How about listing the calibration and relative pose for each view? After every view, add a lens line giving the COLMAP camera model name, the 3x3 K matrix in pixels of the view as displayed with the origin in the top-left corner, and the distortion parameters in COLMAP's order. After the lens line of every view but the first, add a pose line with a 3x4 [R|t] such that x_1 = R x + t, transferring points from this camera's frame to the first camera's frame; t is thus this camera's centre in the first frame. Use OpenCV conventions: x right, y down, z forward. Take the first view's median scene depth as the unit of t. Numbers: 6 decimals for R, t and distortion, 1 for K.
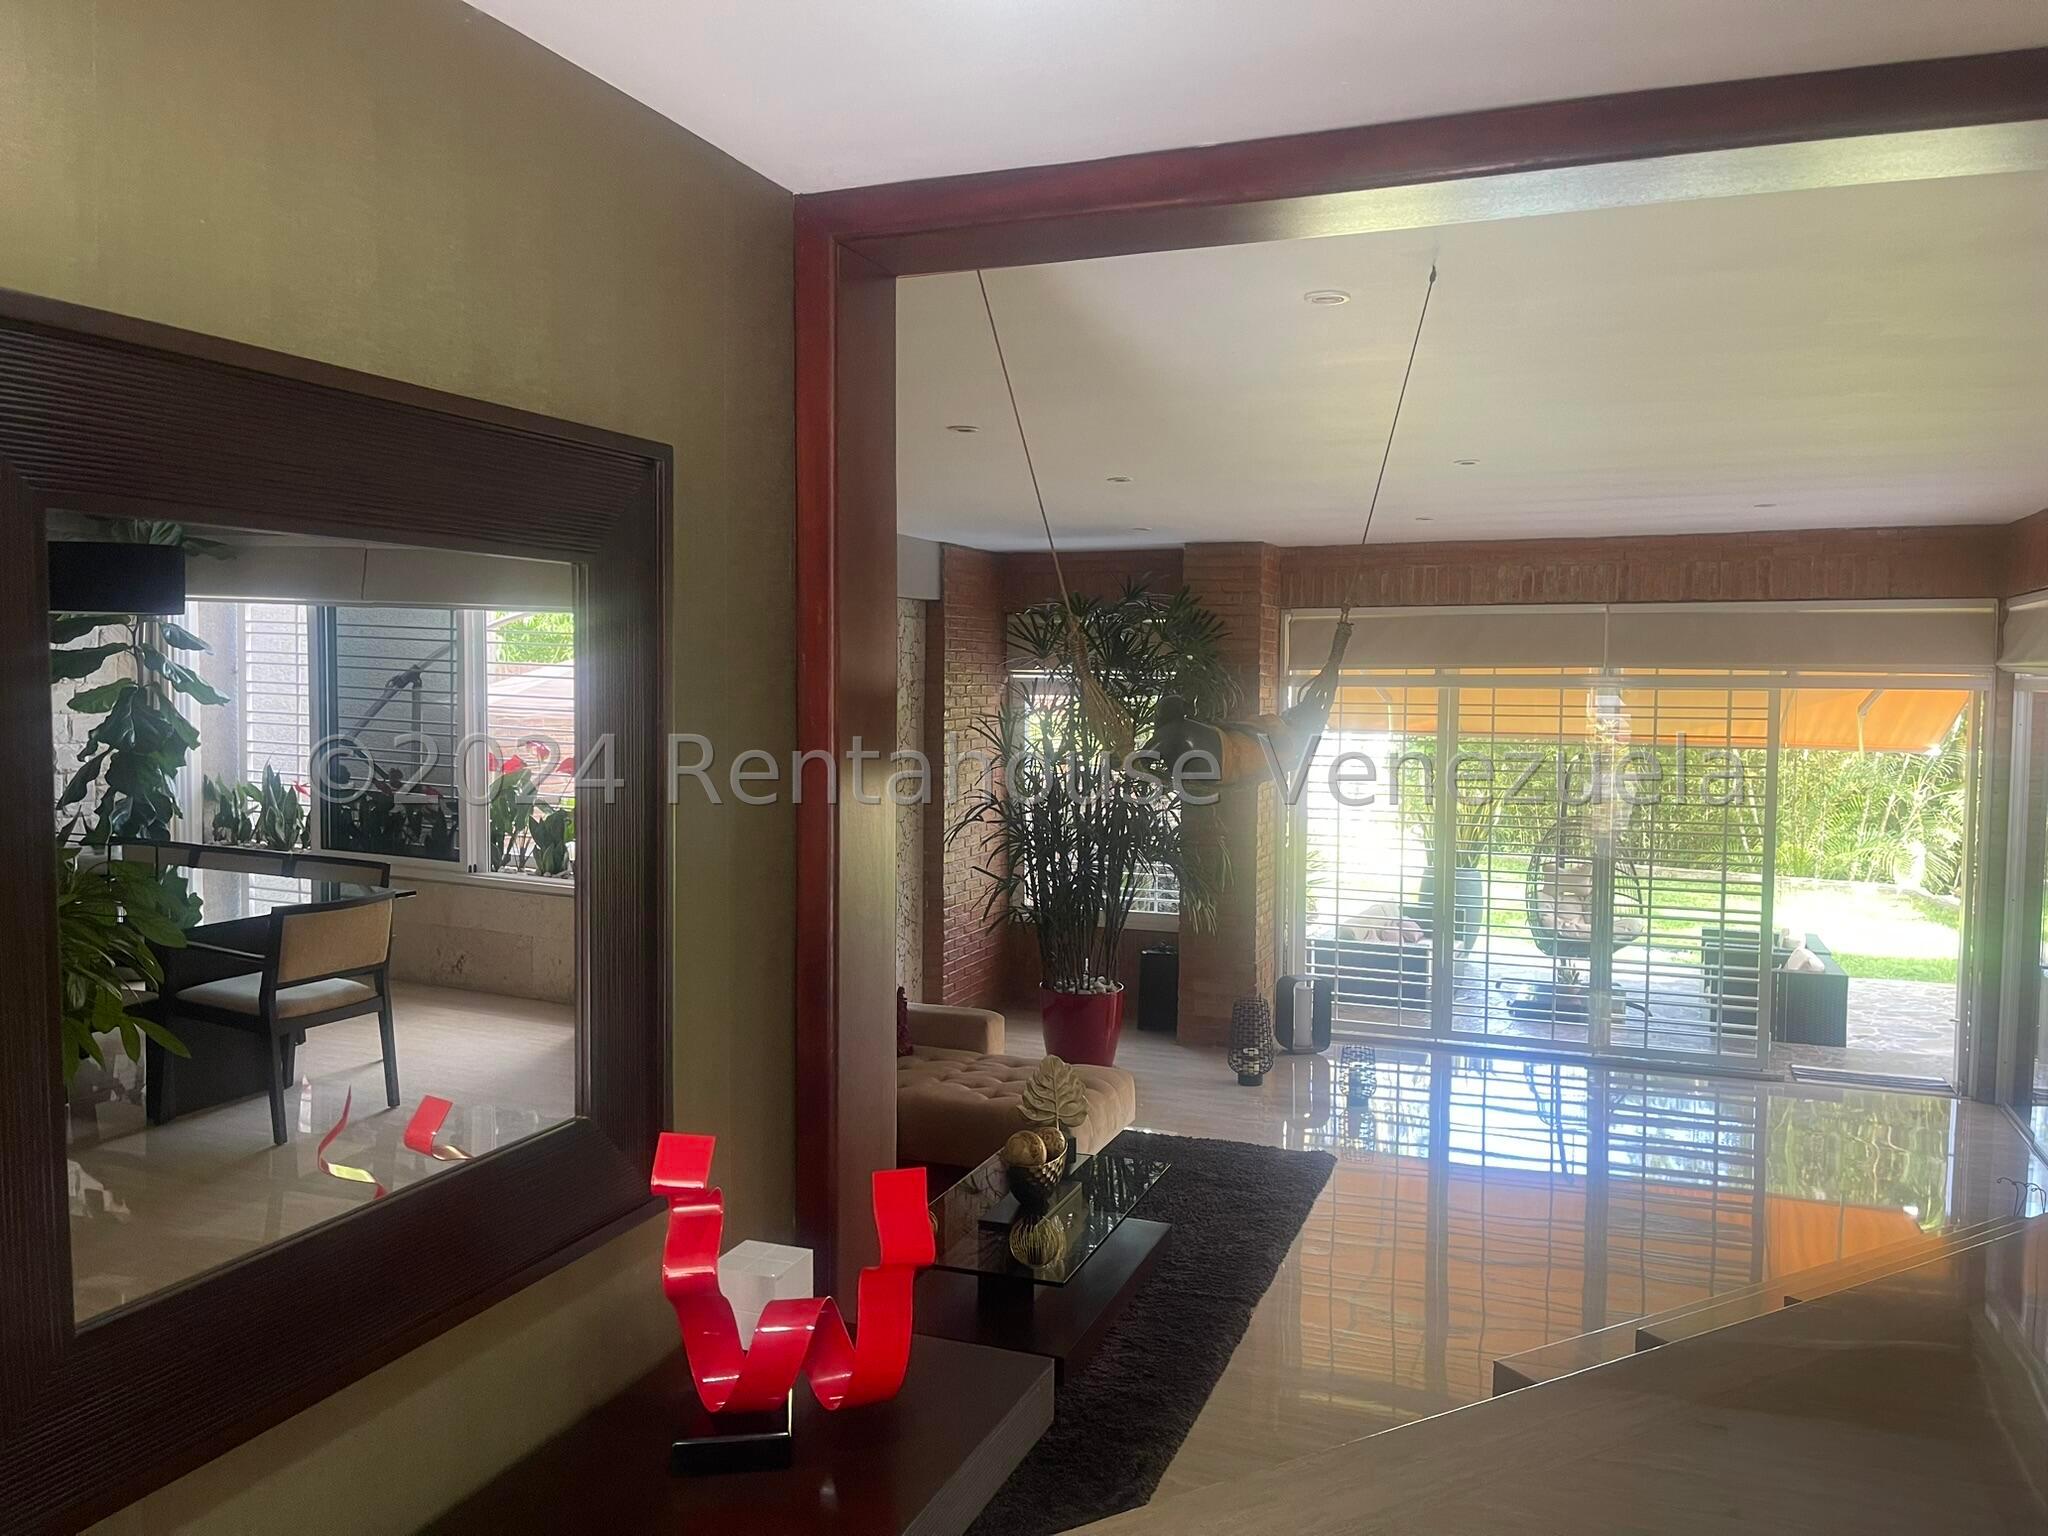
lens RADIAL K [[1563.2, 0, 1027.9], [0, 1563.2, 762.9], [0, 0, 1]] dist [0.081446, -0.098891]
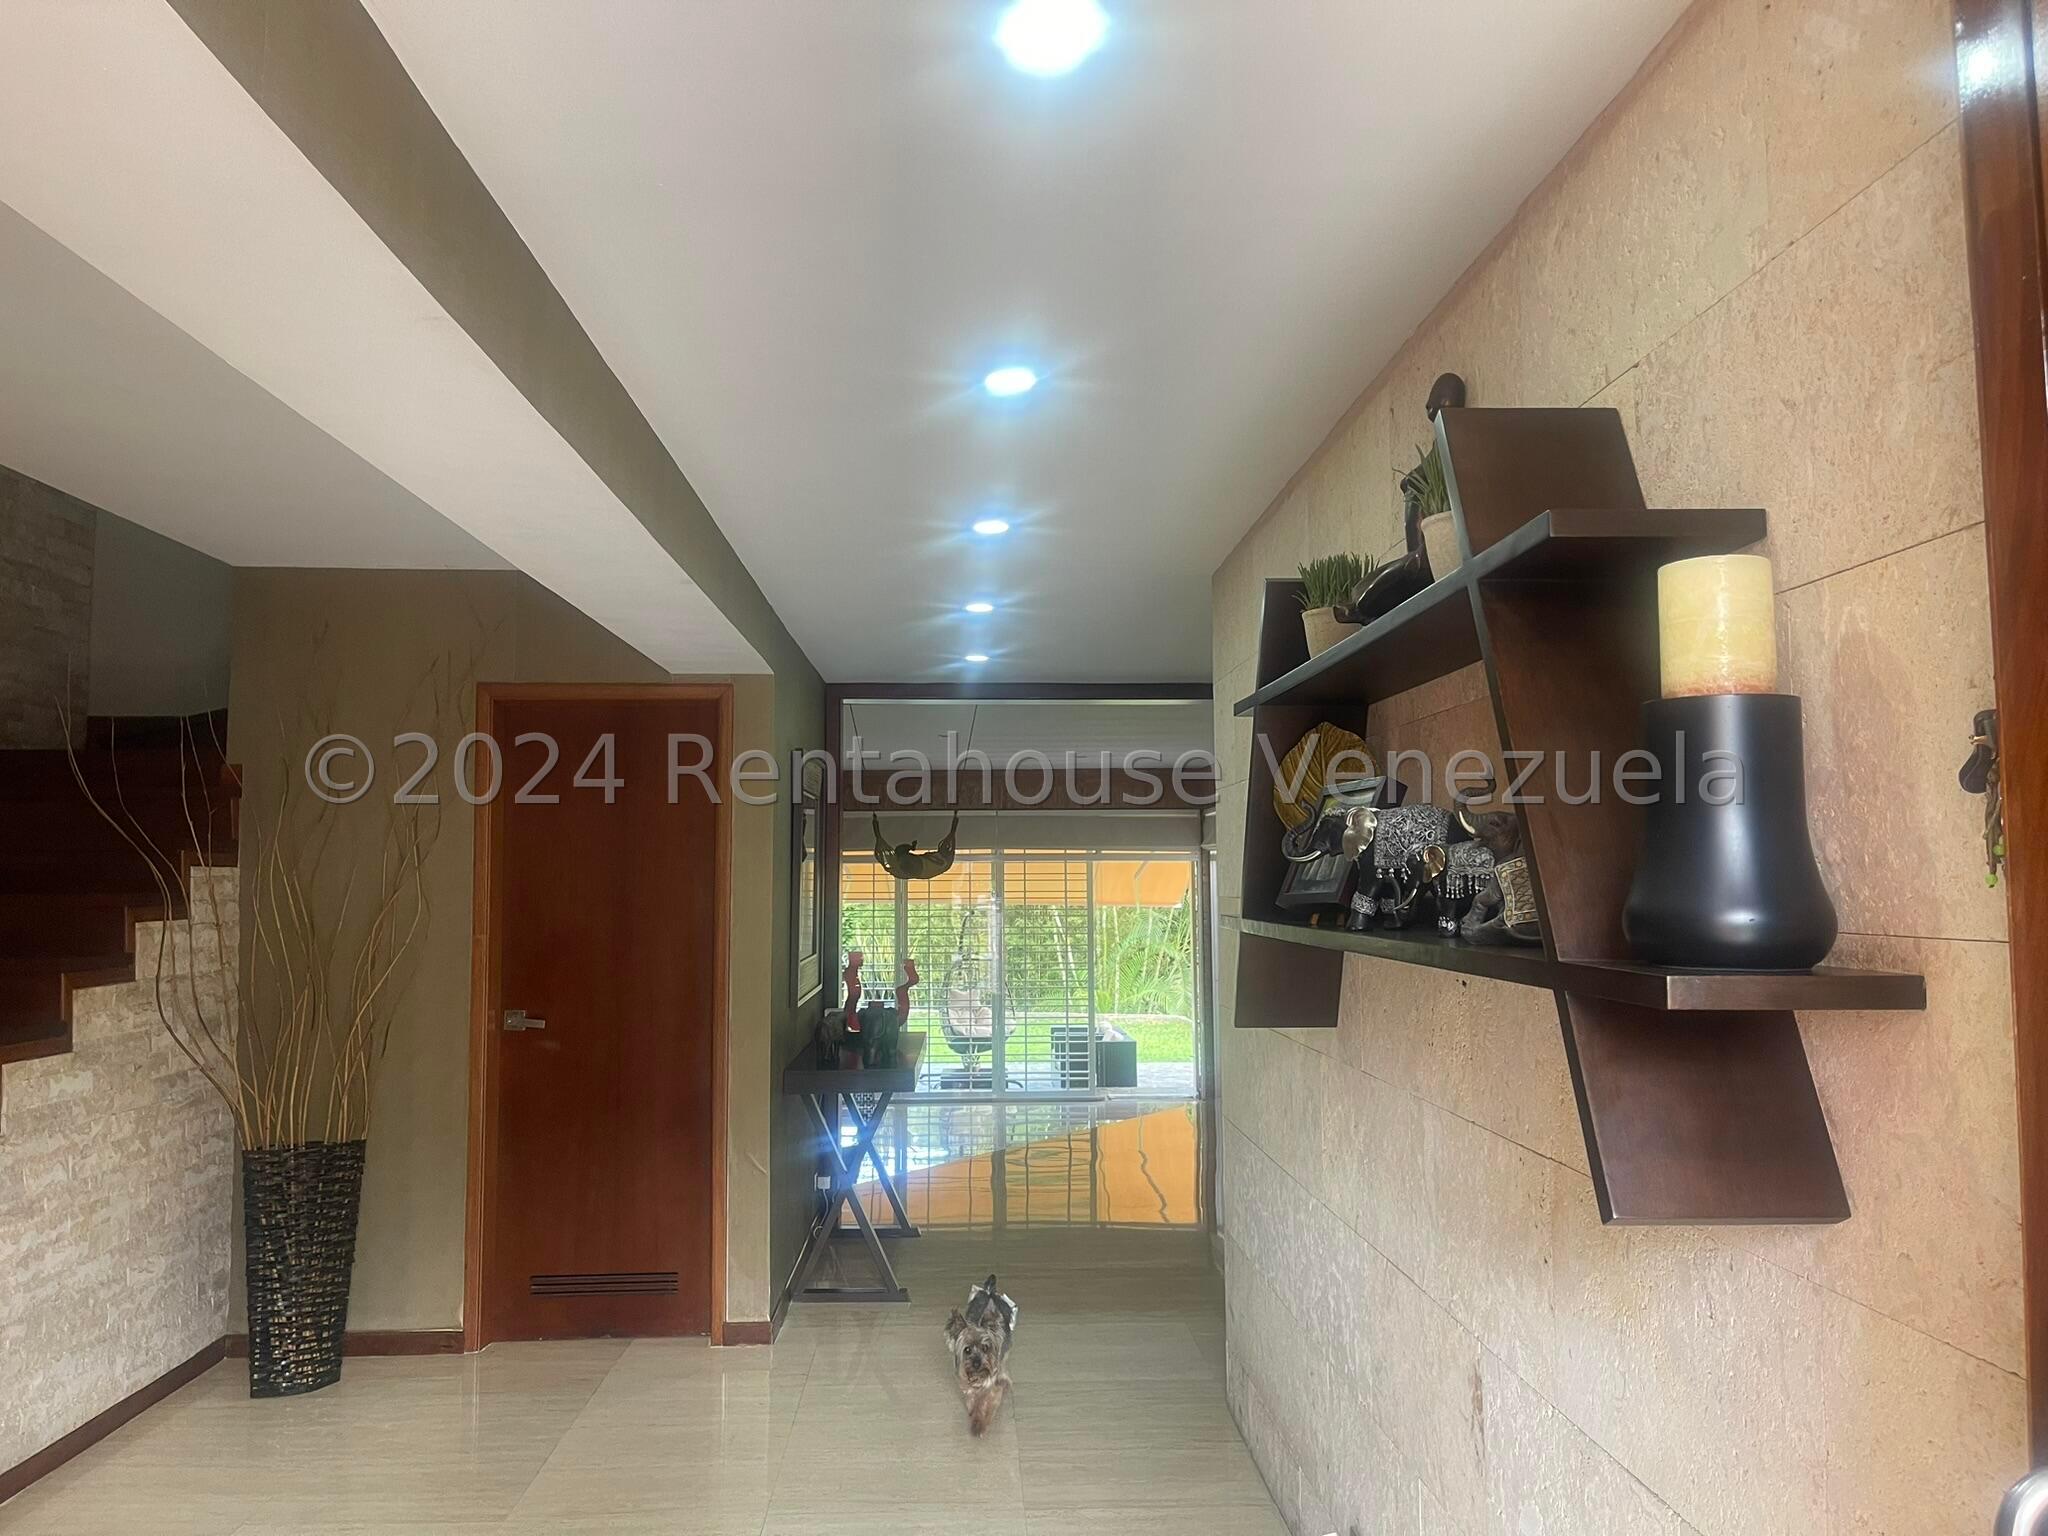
lens RADIAL K [[1563.2, 0, 1038.4], [0, 1563.2, 749.0], [0, 0, 1]] dist [0.081446, -0.098891]
pose [[0.918850, 0.026894, 0.393689, -0.210963], [0.031853, 0.989364, -0.141930, 0.061861], [-0.393319, 0.142952, 0.908221, -0.451959]]
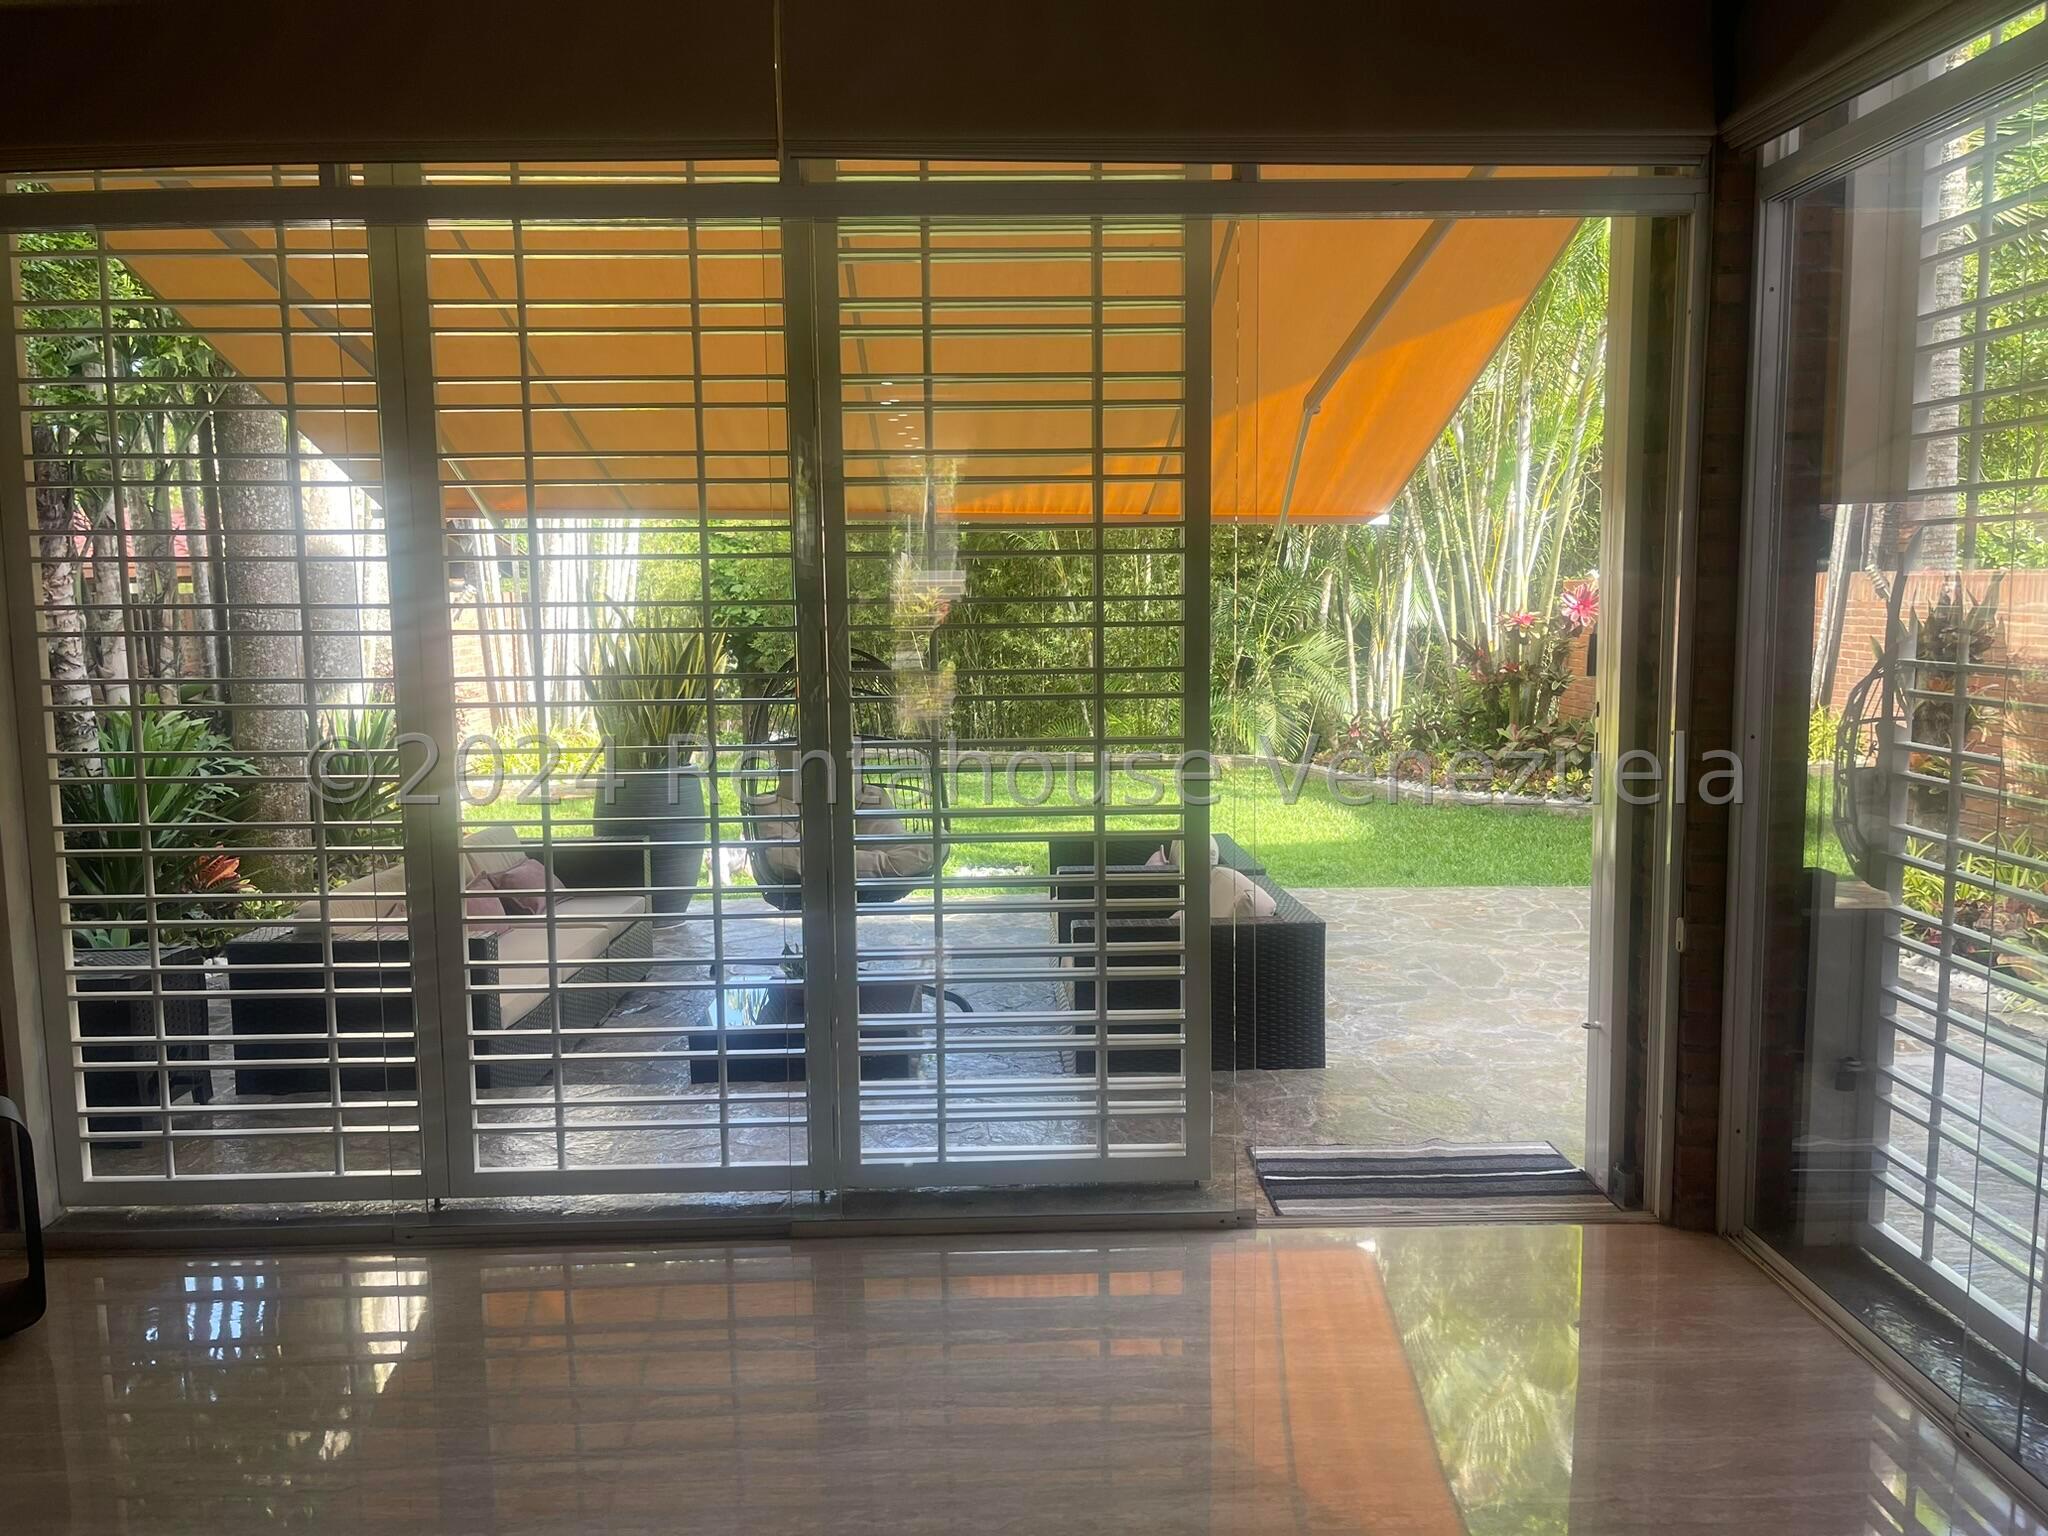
lens RADIAL K [[1563.2, 0, 1021.3], [0, 1563.2, 767.7], [0, 0, 1]] dist [0.081446, -0.098891]
pose [[0.922173, -0.068618, 0.380643, 0.249068], [0.047552, 0.996785, 0.064485, 0.050840], [-0.383844, -0.041366, 0.922471, 0.591830]]
